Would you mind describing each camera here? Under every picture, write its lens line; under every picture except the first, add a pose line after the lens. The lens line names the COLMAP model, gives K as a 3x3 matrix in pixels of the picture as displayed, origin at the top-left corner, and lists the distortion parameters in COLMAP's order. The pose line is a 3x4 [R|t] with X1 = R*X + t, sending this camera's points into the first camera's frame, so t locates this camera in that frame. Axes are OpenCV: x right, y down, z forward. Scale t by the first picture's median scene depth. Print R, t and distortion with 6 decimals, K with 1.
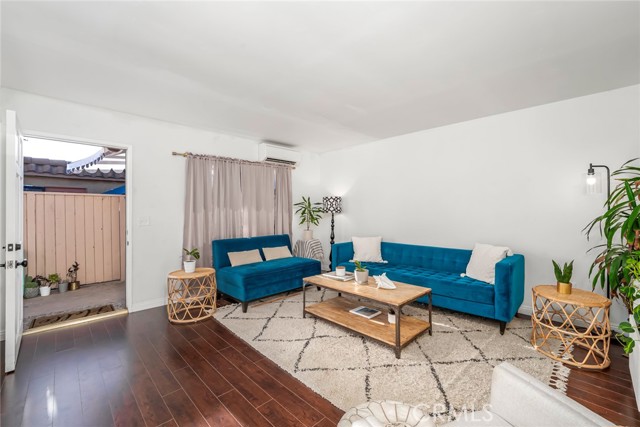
lens RADIAL K [[272.9, 0, 332.9], [0, 272.9, 214.2], [0, 0, 1]] dist [-0.001802, -0.000108]
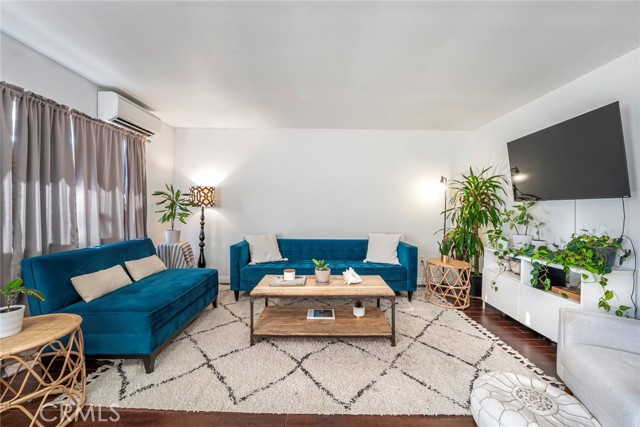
lens RADIAL K [[264.6, 0, 322.9], [0, 264.6, 210.1], [0, 0, 1]] dist [-0.006122, 0.000002]
pose [[0.707849, 0.005476, 0.706343, -0.456925], [-0.001678, 0.999980, -0.006071, 0.012368], [-0.706362, 0.003112, 0.707844, 0.329391]]
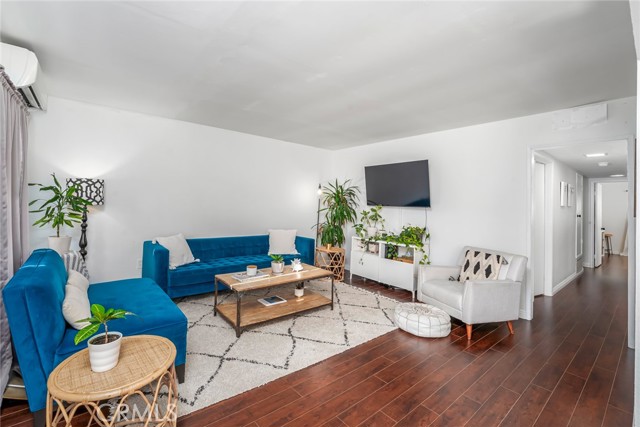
lens RADIAL K [[280.5, 0, 308.0], [0, 280.5, 199.3], [0, 0, 1]] dist [0.000806, 0.000191]
pose [[0.115362, 0.022697, 0.993064, -0.885663], [-0.020580, 0.999579, -0.020455, -0.022509], [-0.993110, -0.018077, 0.115781, 0.663878]]
